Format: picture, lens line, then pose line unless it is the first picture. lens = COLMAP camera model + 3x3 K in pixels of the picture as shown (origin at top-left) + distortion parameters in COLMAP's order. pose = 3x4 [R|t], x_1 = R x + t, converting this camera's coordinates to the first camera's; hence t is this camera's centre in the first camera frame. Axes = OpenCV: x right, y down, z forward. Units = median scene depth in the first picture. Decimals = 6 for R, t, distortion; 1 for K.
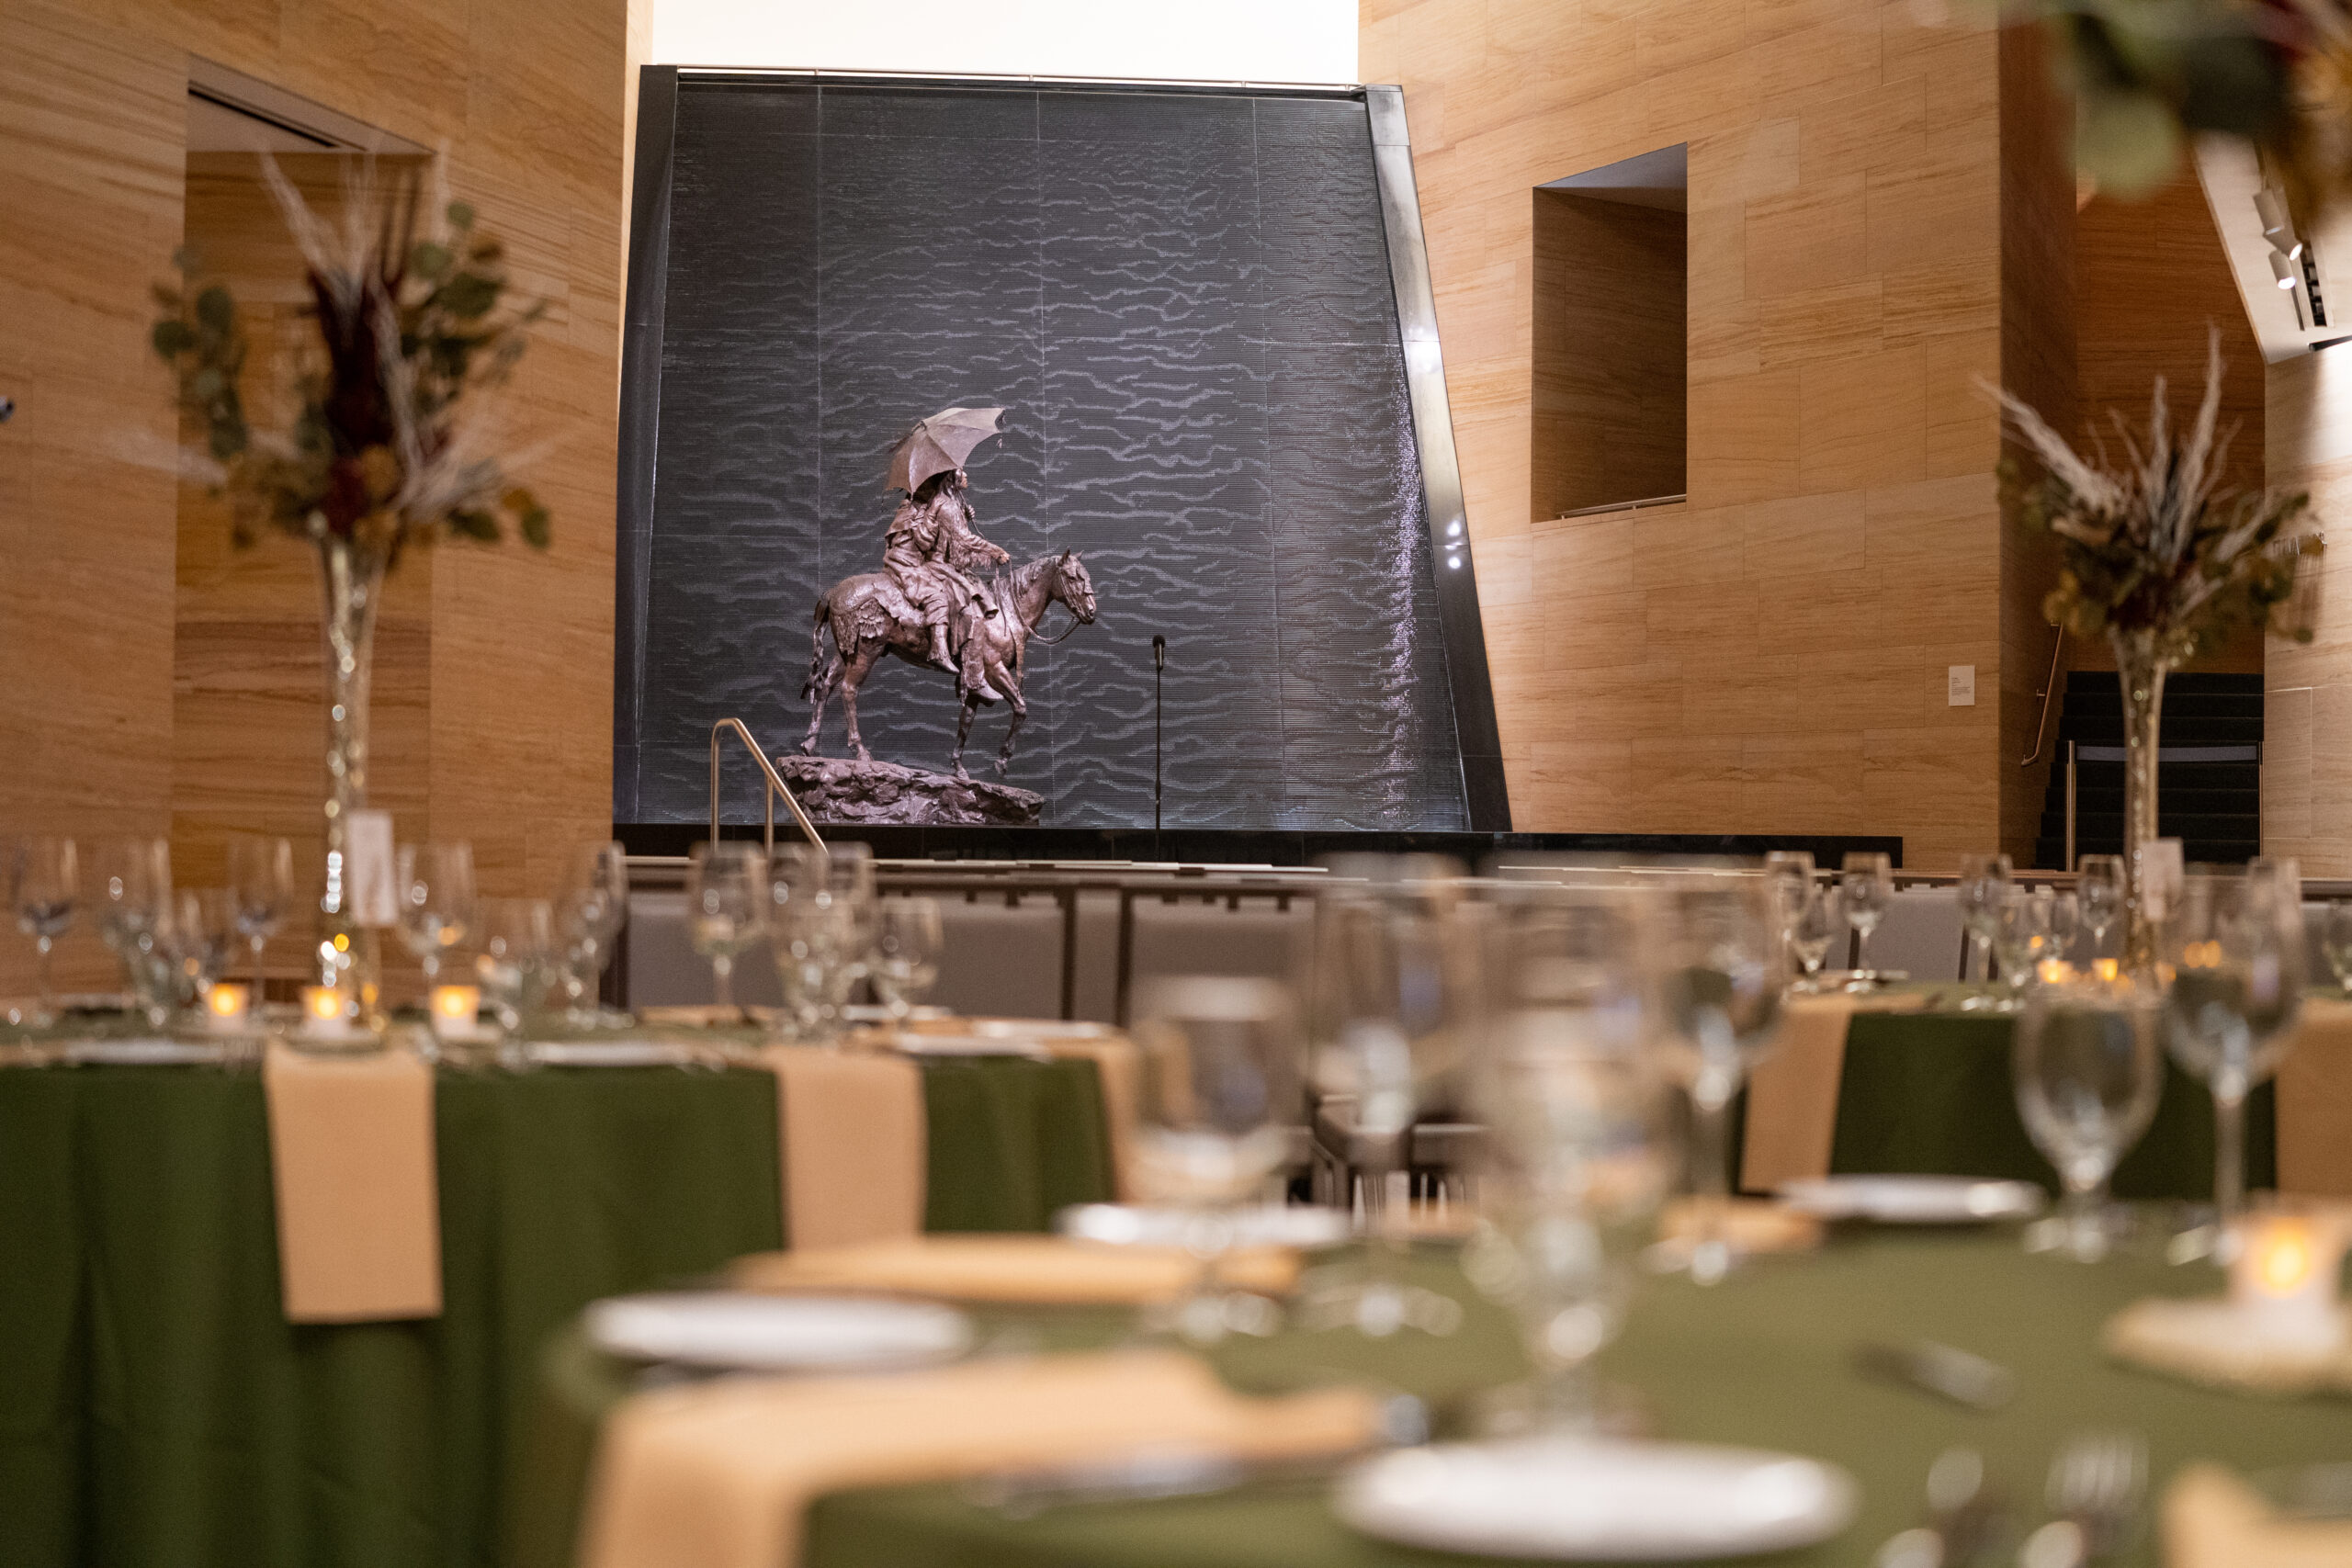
lens RADIAL K [[4068.7, 0, 1181.6], [0, 4068.7, 784.8], [0, 0, 1]] dist [-0.233962, 0.000000]
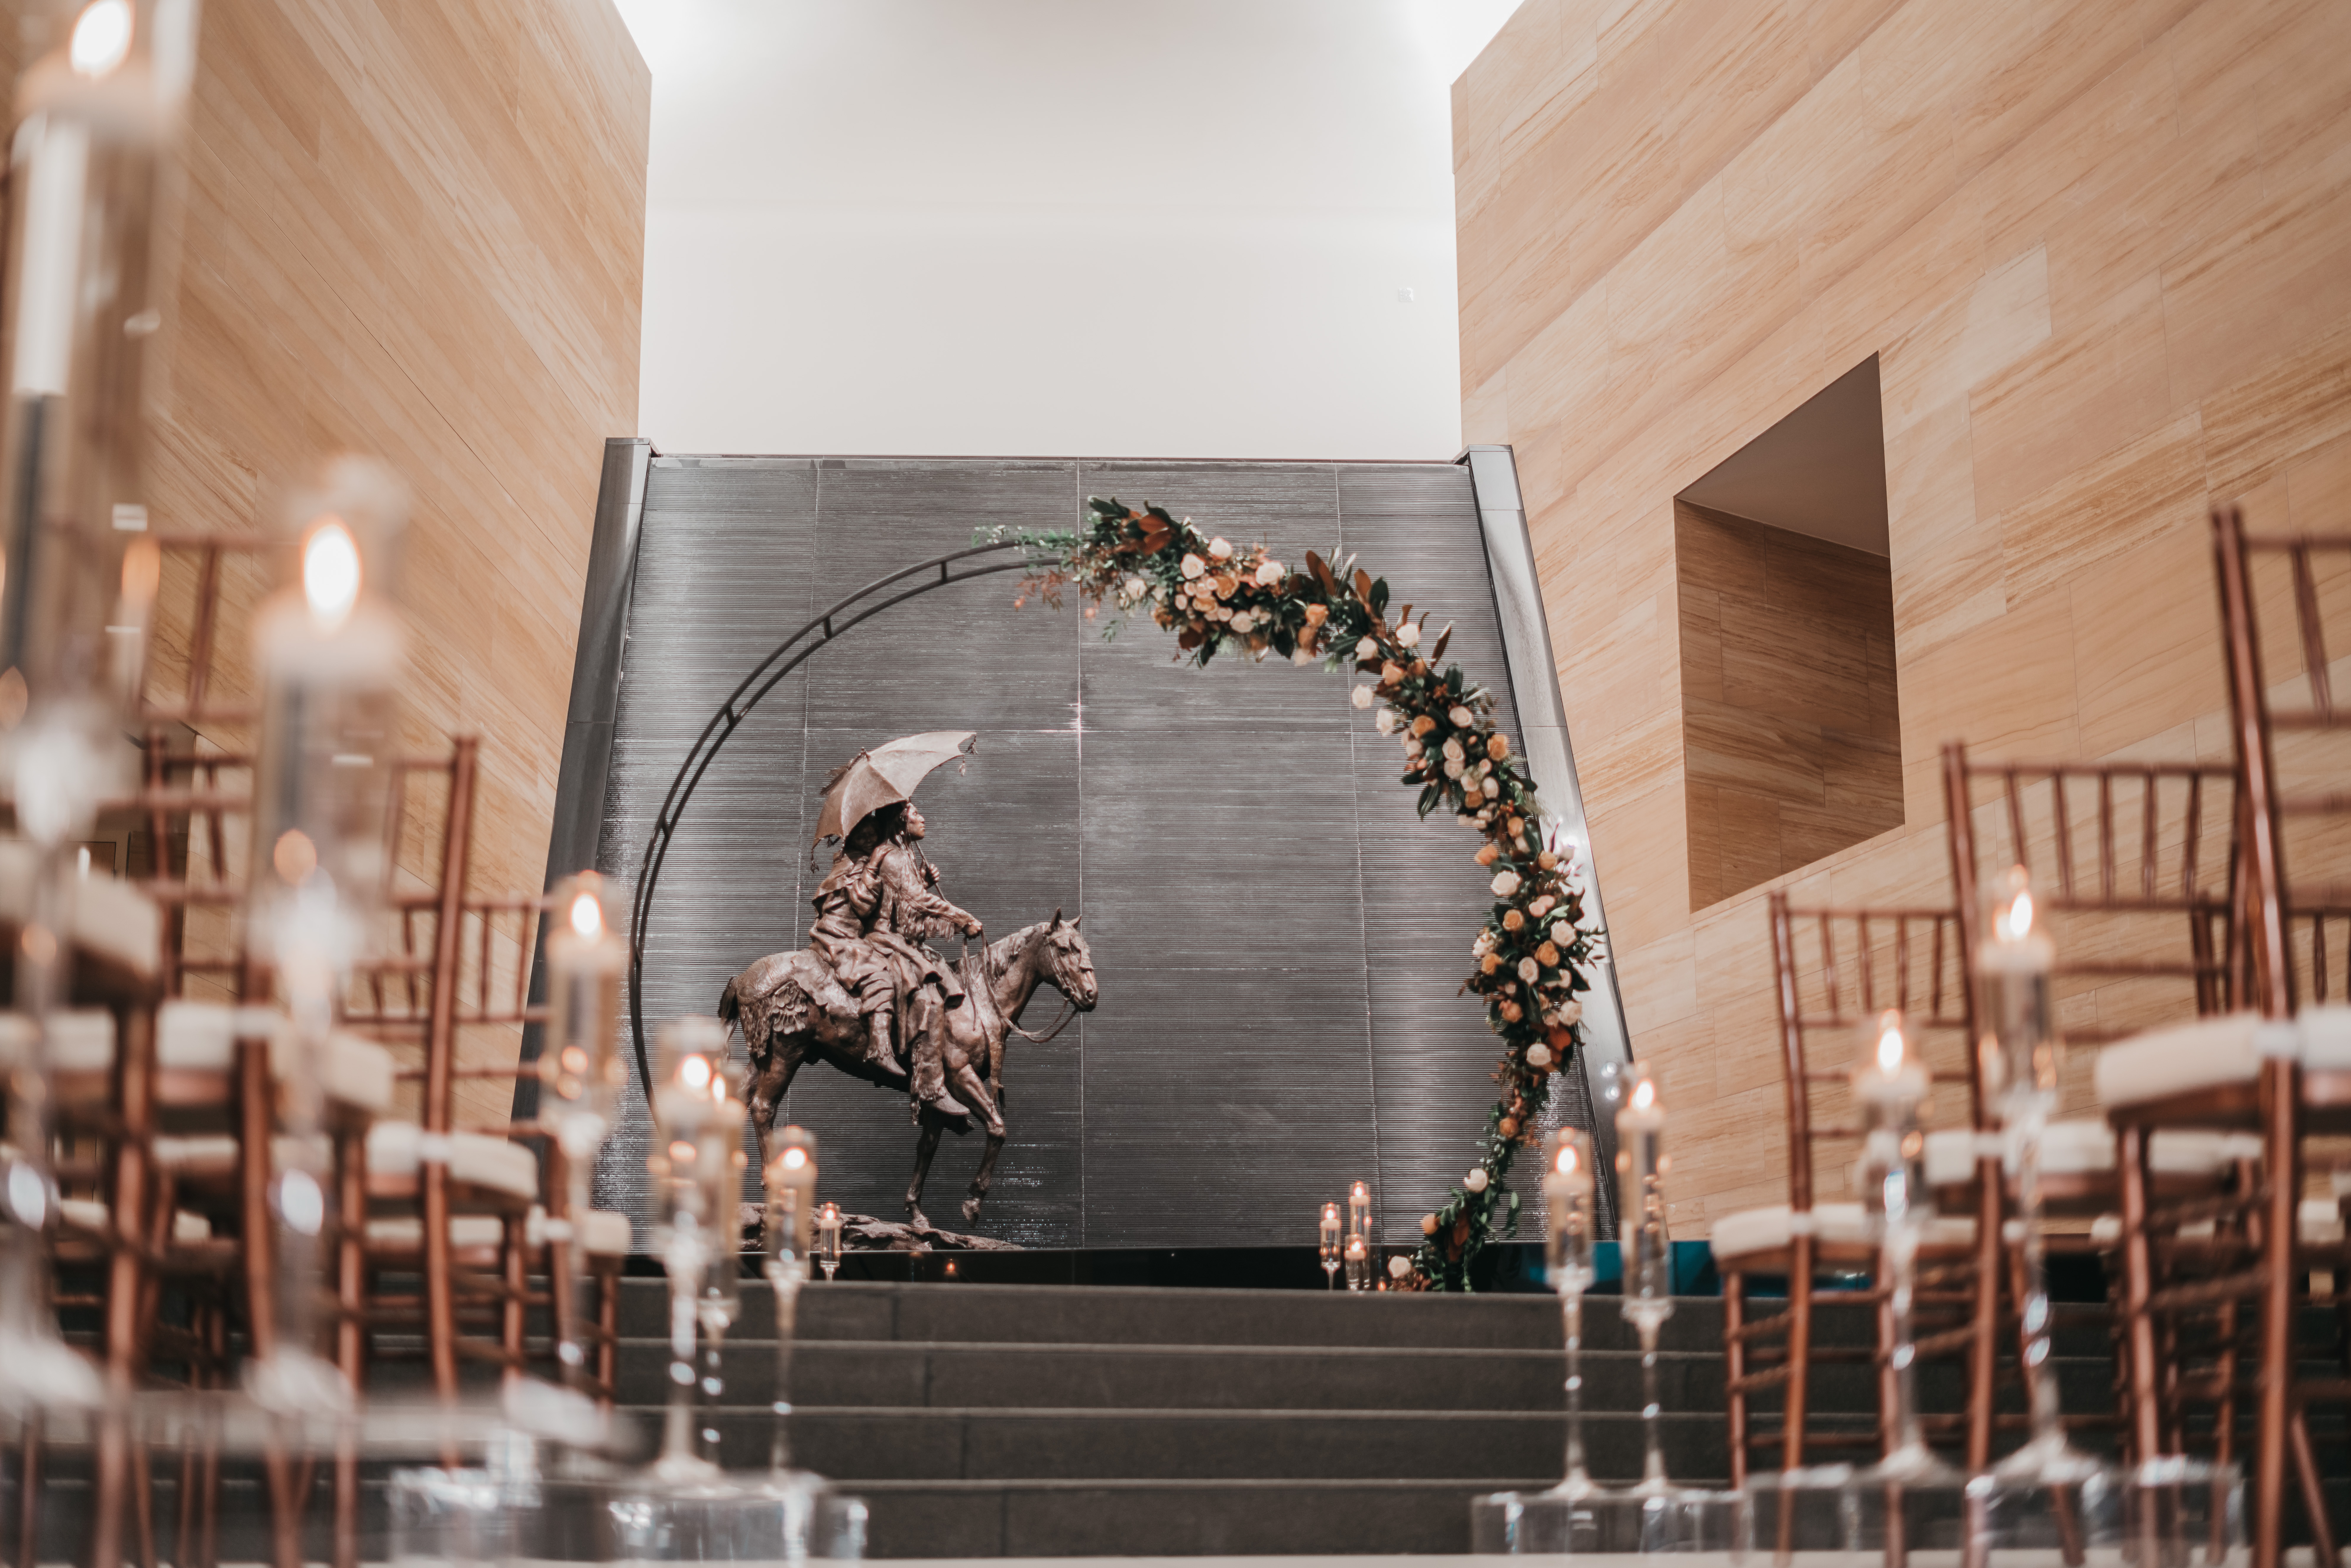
lens RADIAL K [[3188.9, 0, 1152.2], [0, 3188.9, 791.7], [0, 0, 1]] dist [-0.027258, 0.000000]
pose [[0.996582, -0.032149, -0.076091, 0.033964], [0.016094, 0.979071, -0.202881, 0.038630], [0.081021, 0.200963, 0.976242, 0.434103]]
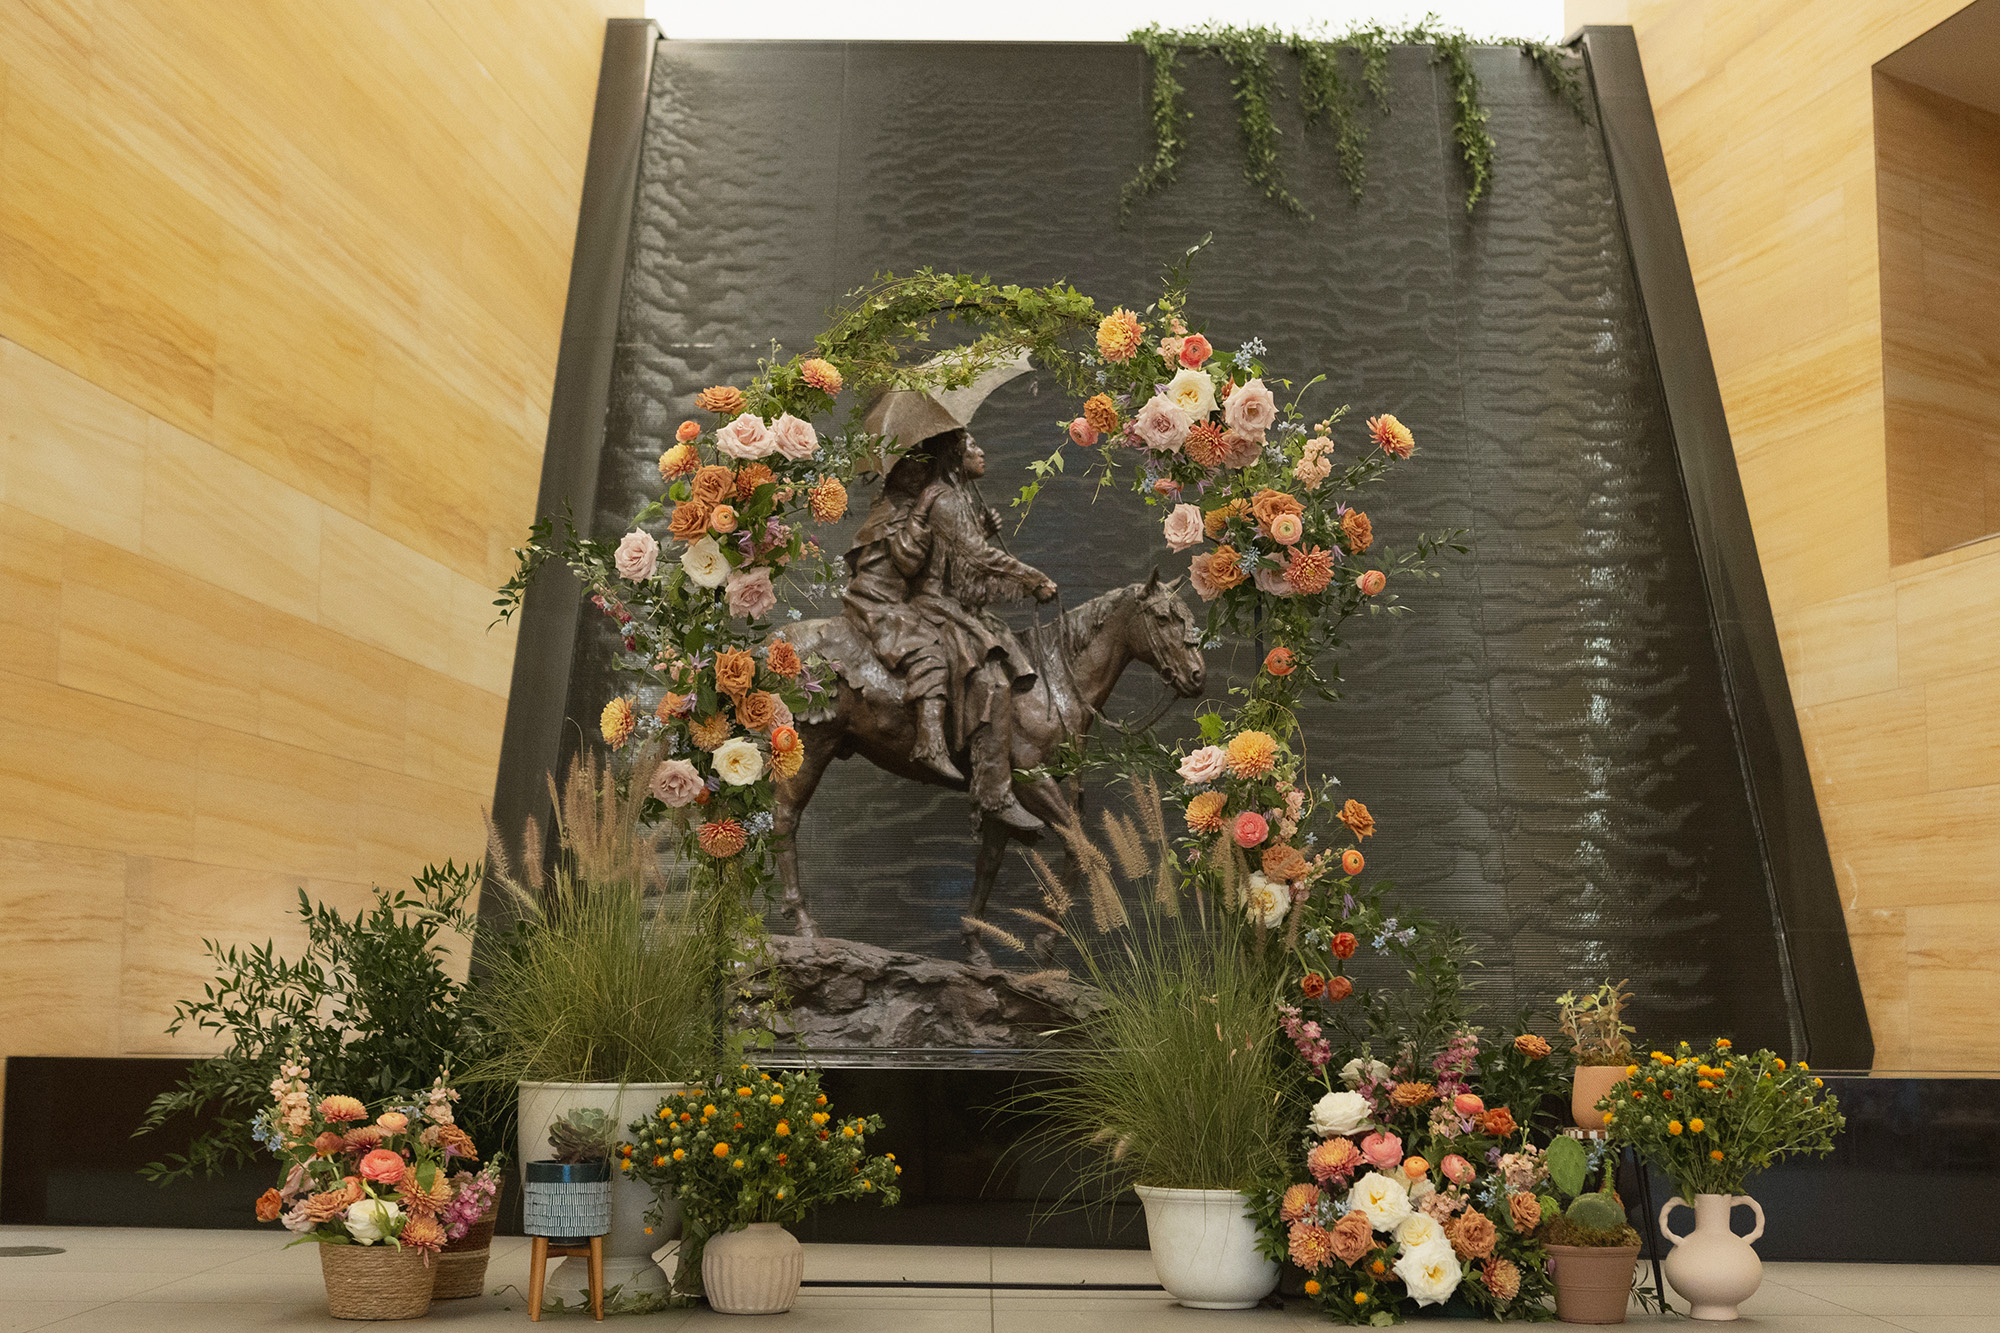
lens RADIAL K [[2712.9, 0, 1000.0], [0, 2712.9, 677.7], [0, 0, 1]] dist [-0.027258, 0.000000]
pose [[0.992237, -0.018262, -0.123013, -0.002499], [0.004612, 0.993882, -0.110349, 0.000104], [0.124275, 0.108925, 0.986251, 0.618782]]
